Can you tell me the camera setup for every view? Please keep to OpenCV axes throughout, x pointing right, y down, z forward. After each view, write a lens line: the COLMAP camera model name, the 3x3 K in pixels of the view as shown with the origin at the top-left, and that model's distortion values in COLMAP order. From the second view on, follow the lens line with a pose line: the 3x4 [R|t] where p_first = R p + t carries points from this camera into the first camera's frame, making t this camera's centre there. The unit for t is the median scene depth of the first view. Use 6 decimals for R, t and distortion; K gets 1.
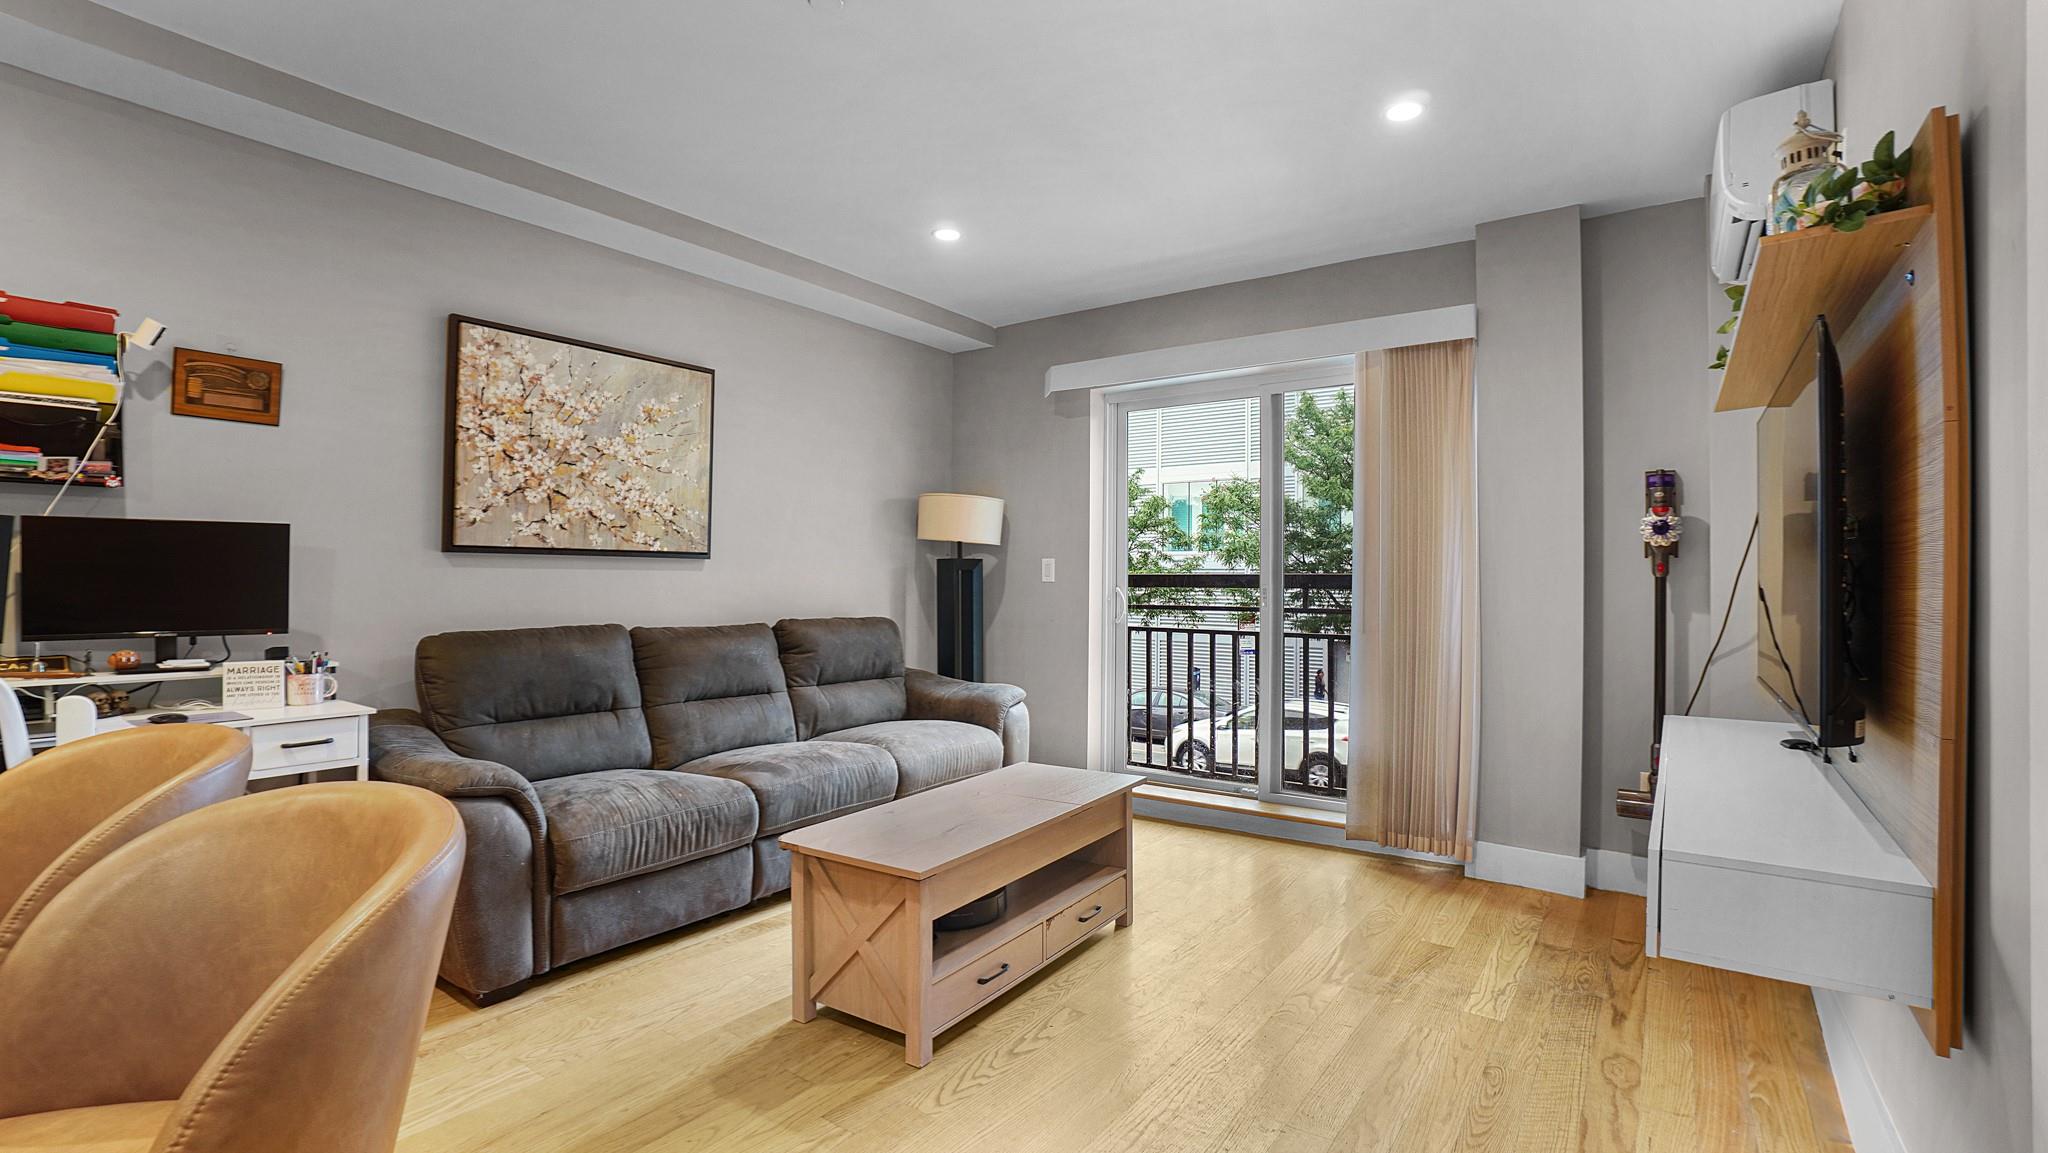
lens RADIAL K [[948.5, 0, 1010.3], [0, 948.5, 565.3], [0, 0, 1]] dist [-0.054903, 0.016291]
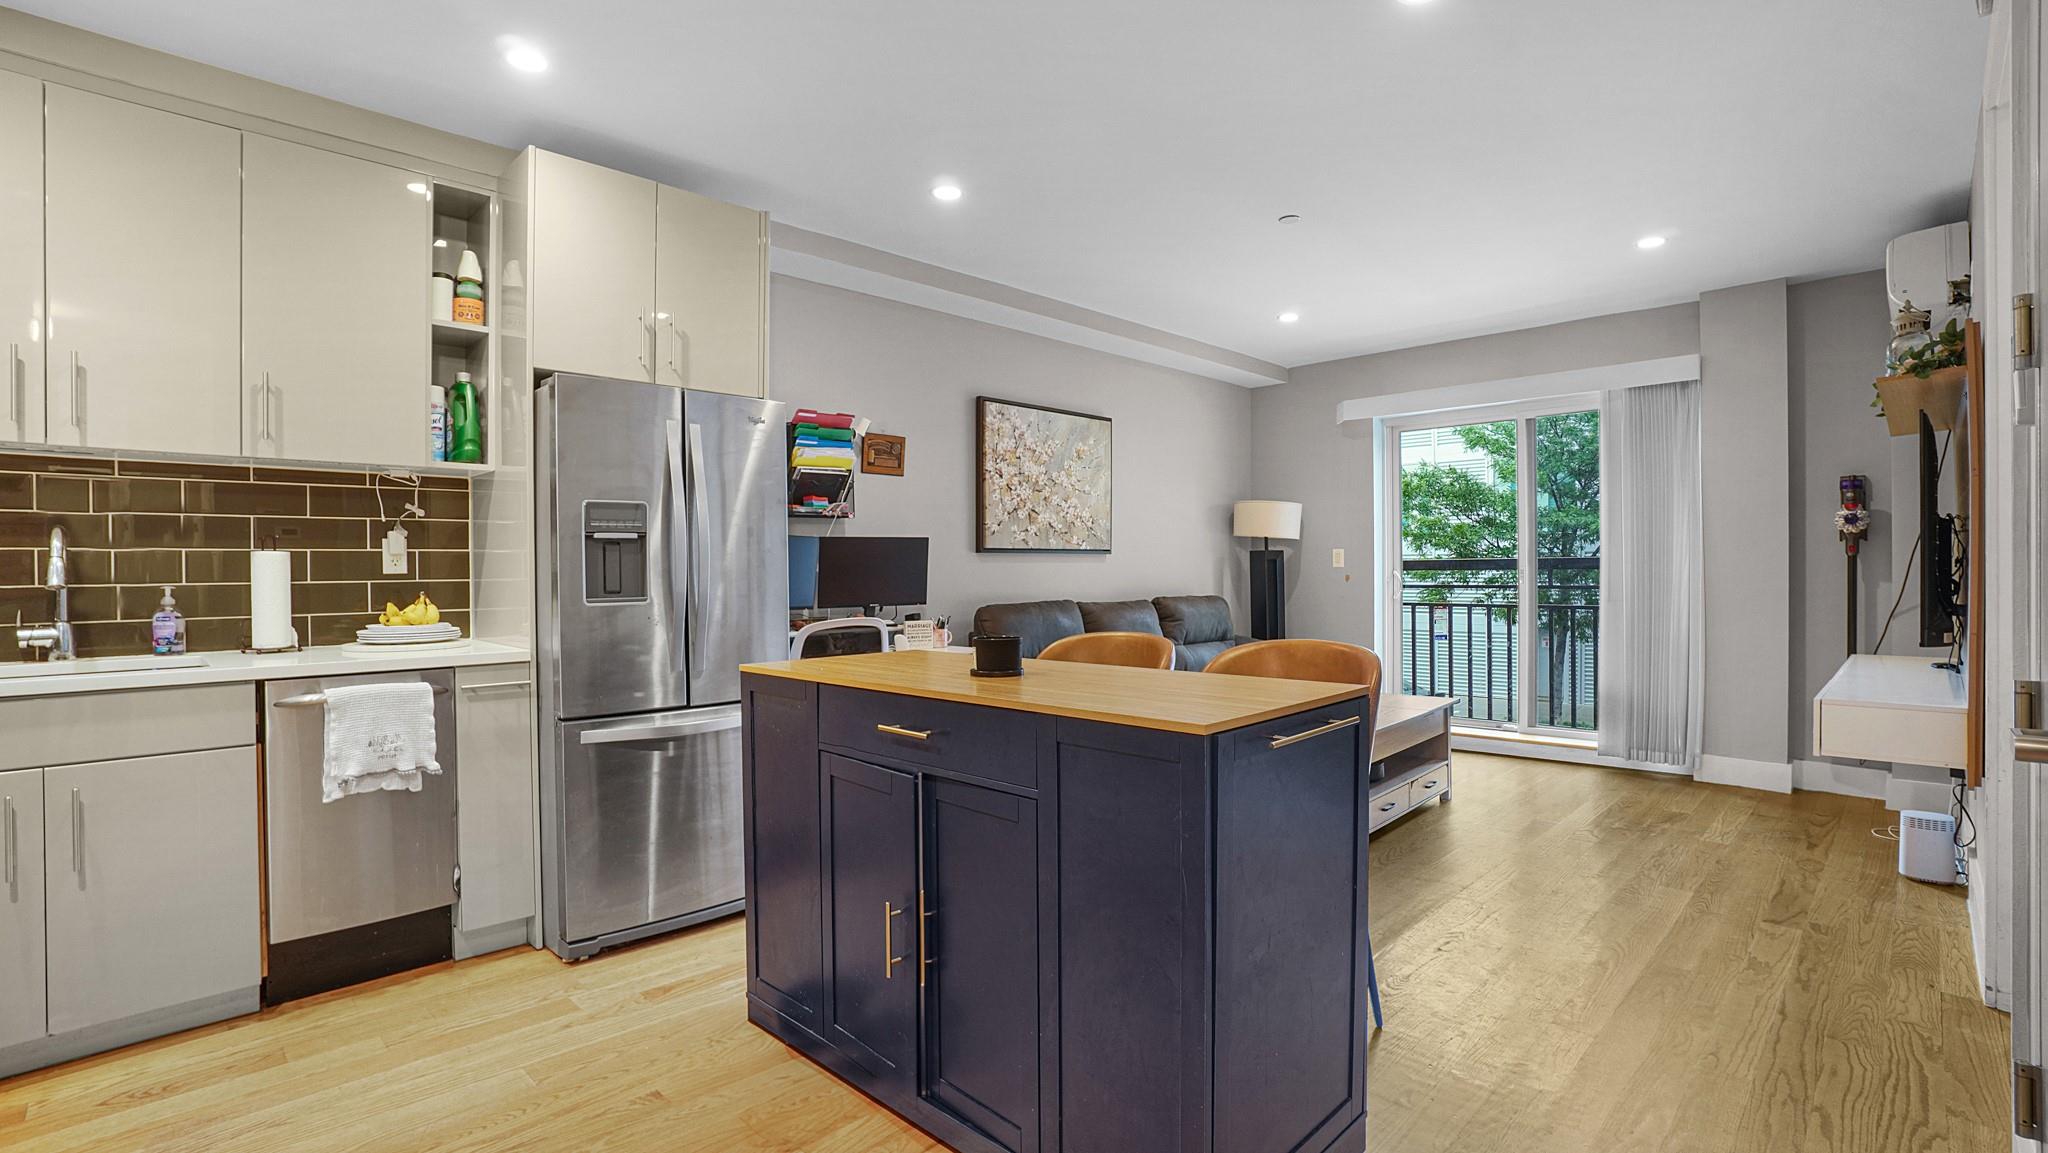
lens RADIAL K [[948.5, 0, 1020.7], [0, 948.5, 574.3], [0, 0, 1]] dist [-0.054903, 0.016291]
pose [[0.987360, -0.014364, -0.157841, -0.271395], [0.017380, 0.999691, 0.017746, -0.004753], [0.157537, -0.020265, 0.987305, -0.488778]]
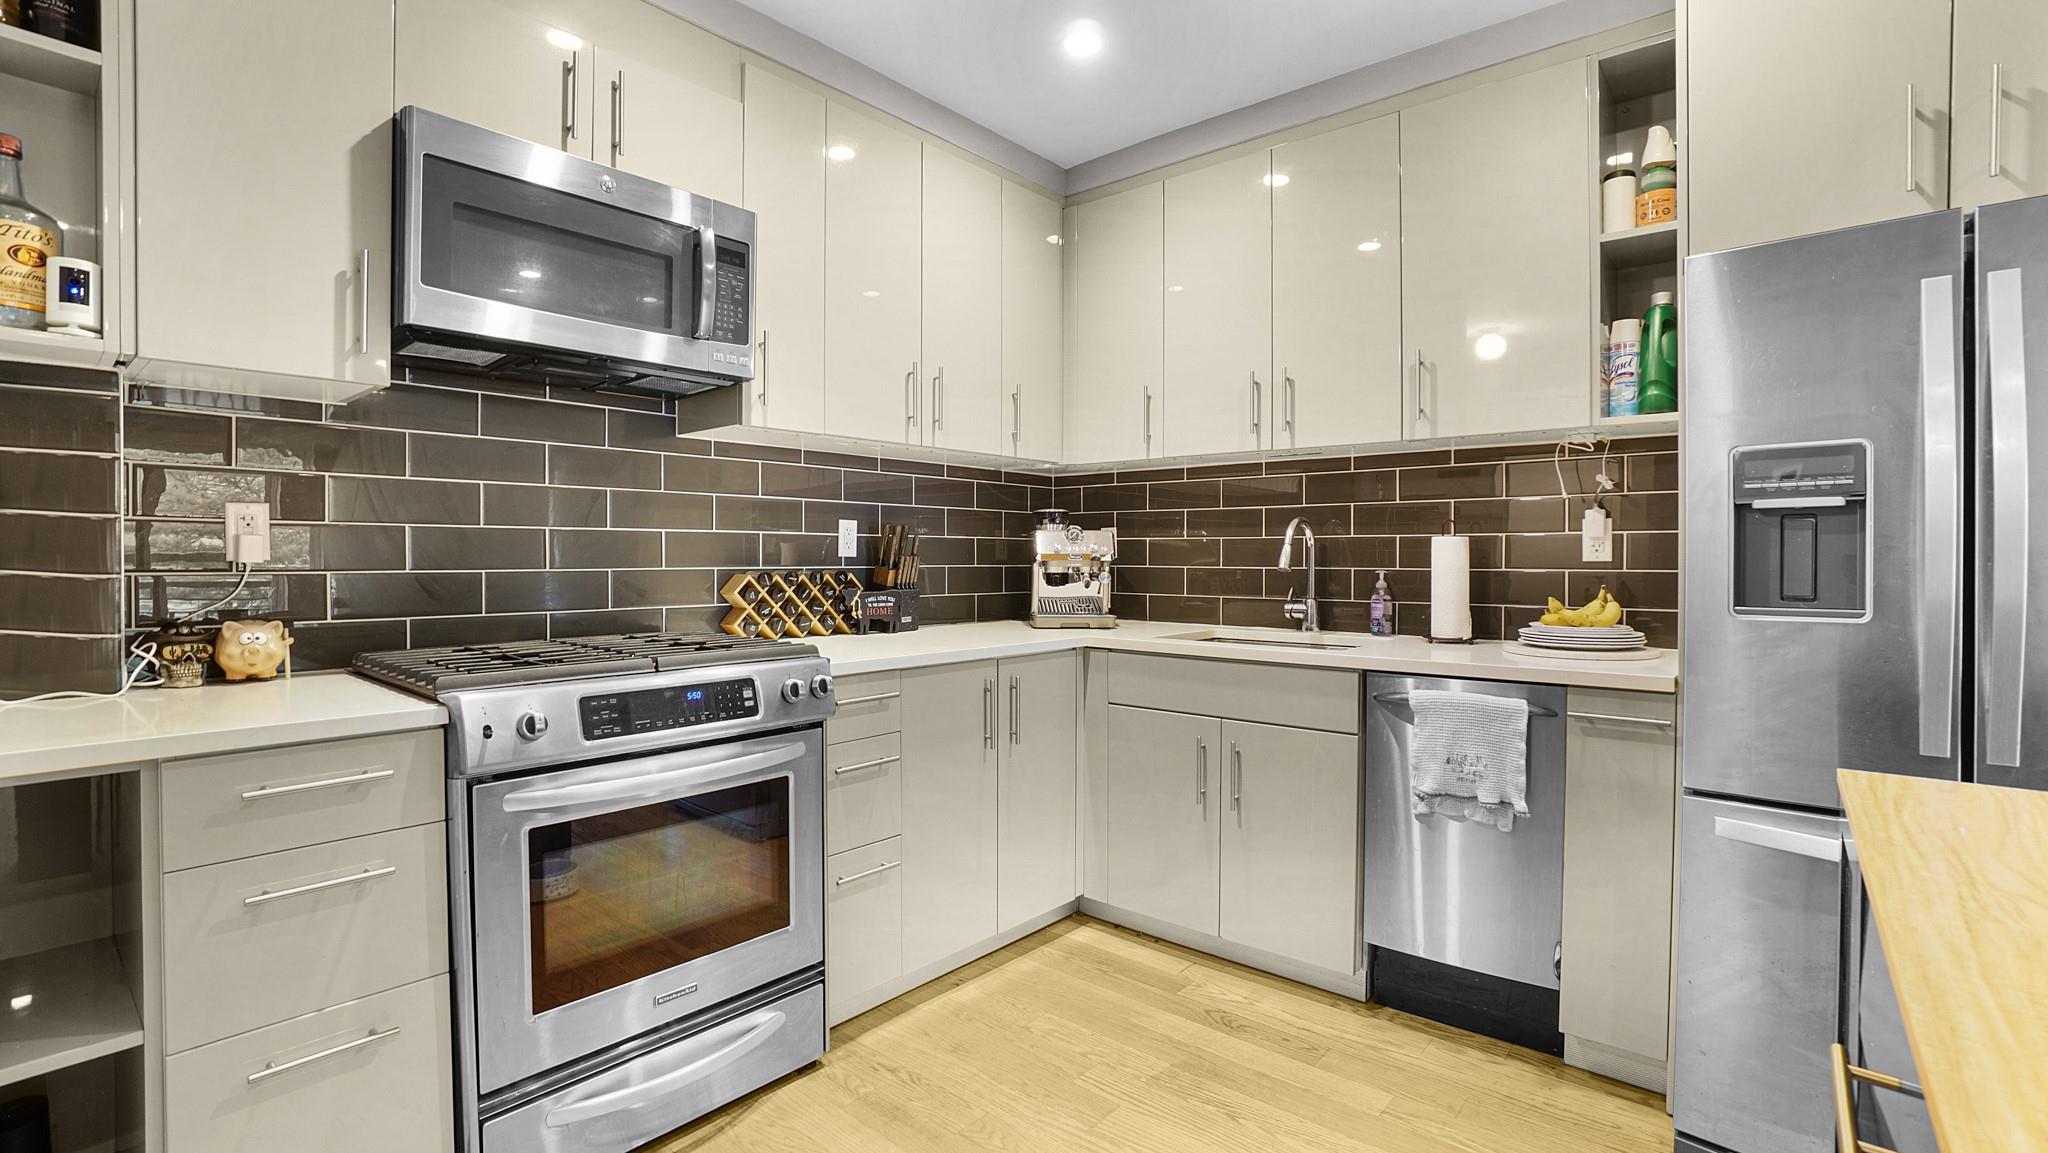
lens RADIAL K [[948.5, 0, 1041.2], [0, 948.5, 569.2], [0, 0, 1]] dist [-0.054903, 0.016291]
pose [[-0.091717, 0.006064, -0.995767, -0.240155], [0.010531, 0.999931, 0.005119, -0.002328], [0.995729, -0.010017, -0.091775, -0.072465]]
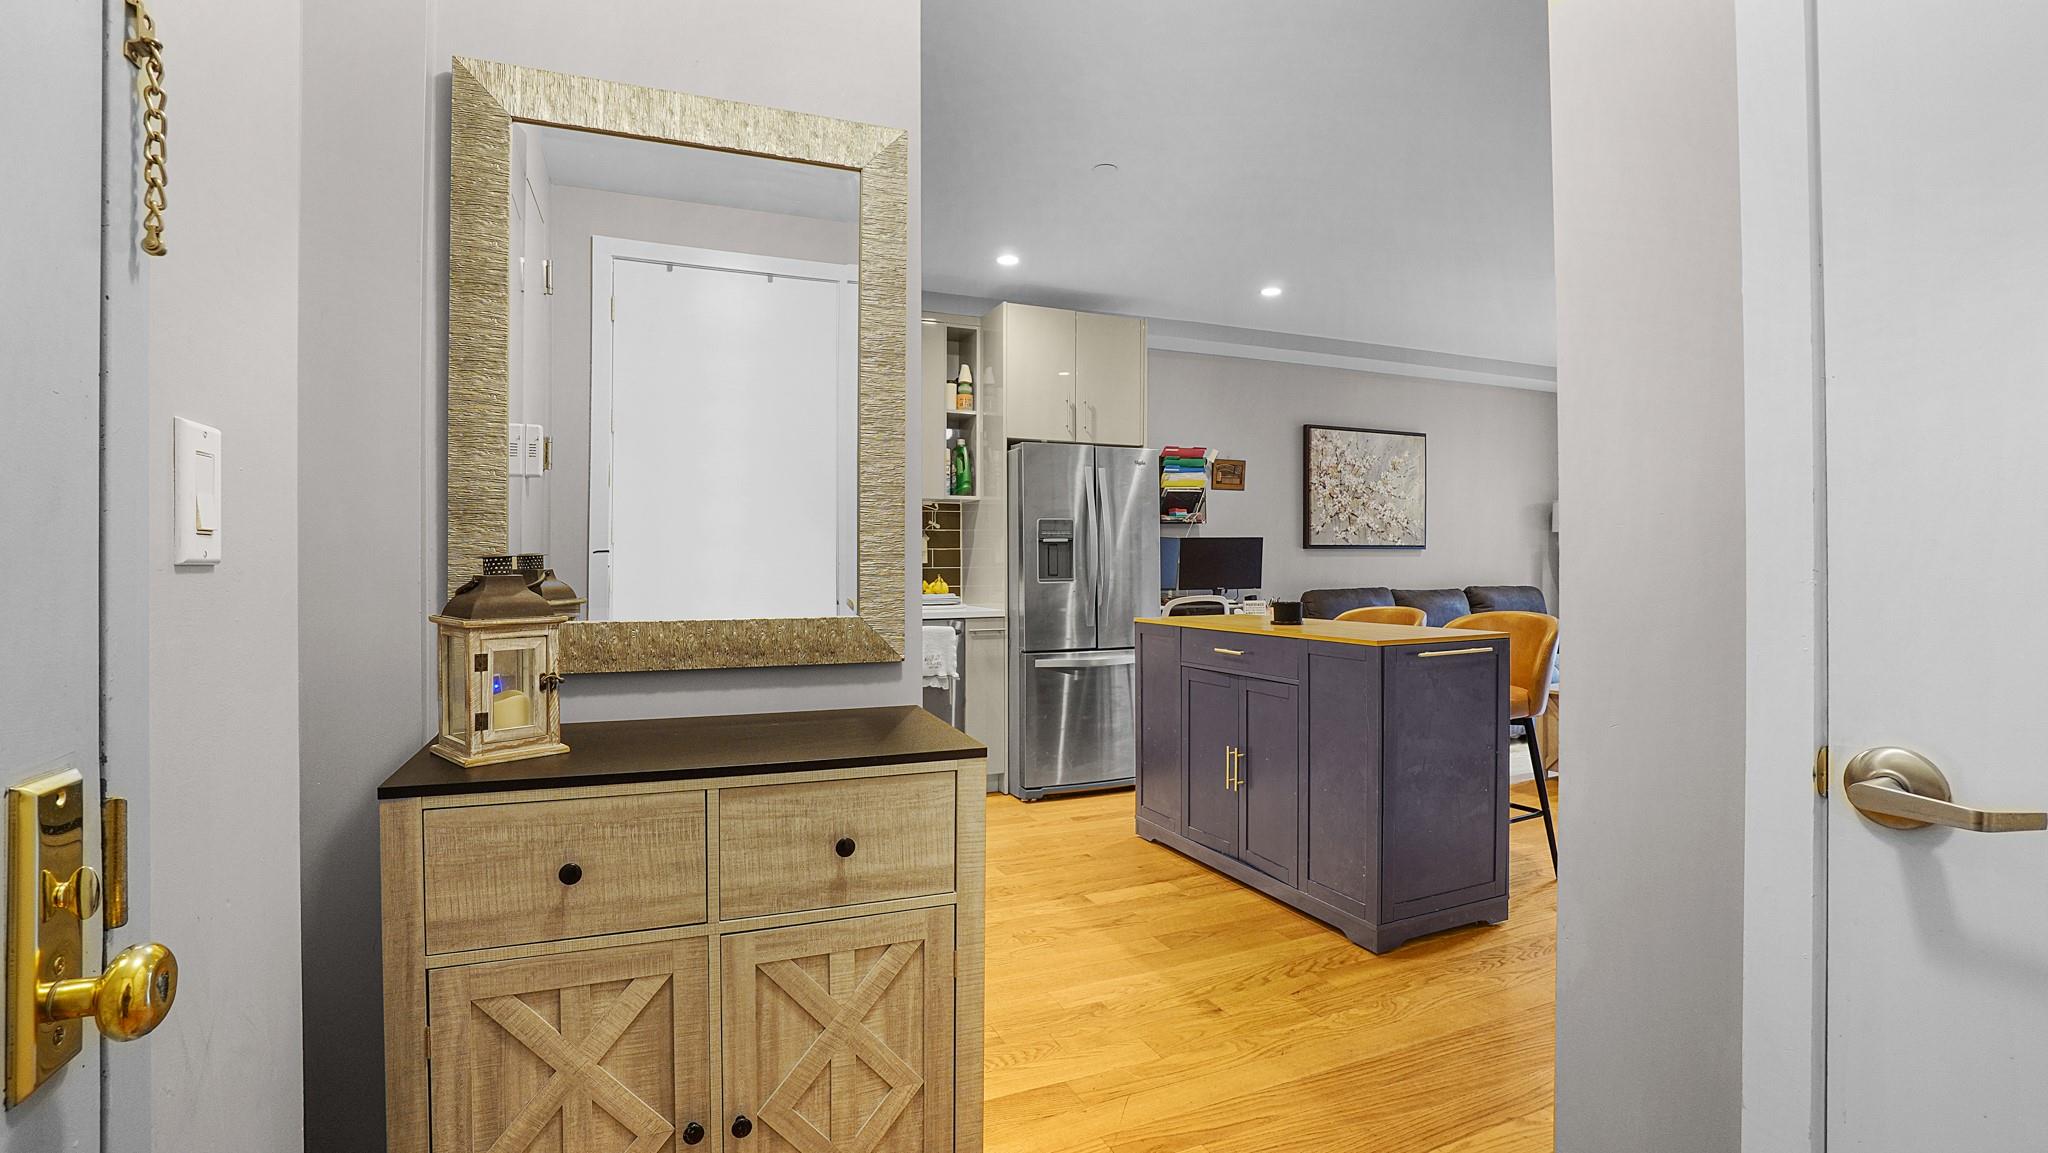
lens RADIAL K [[948.5, 0, 1022.5], [0, 948.5, 570.0], [0, 0, 1]] dist [-0.054903, 0.016291]
pose [[0.862664, -0.008603, -0.505705, -0.114677], [0.018090, 0.999740, 0.013852, -0.007013], [0.505455, -0.021097, 0.862595, -0.910297]]
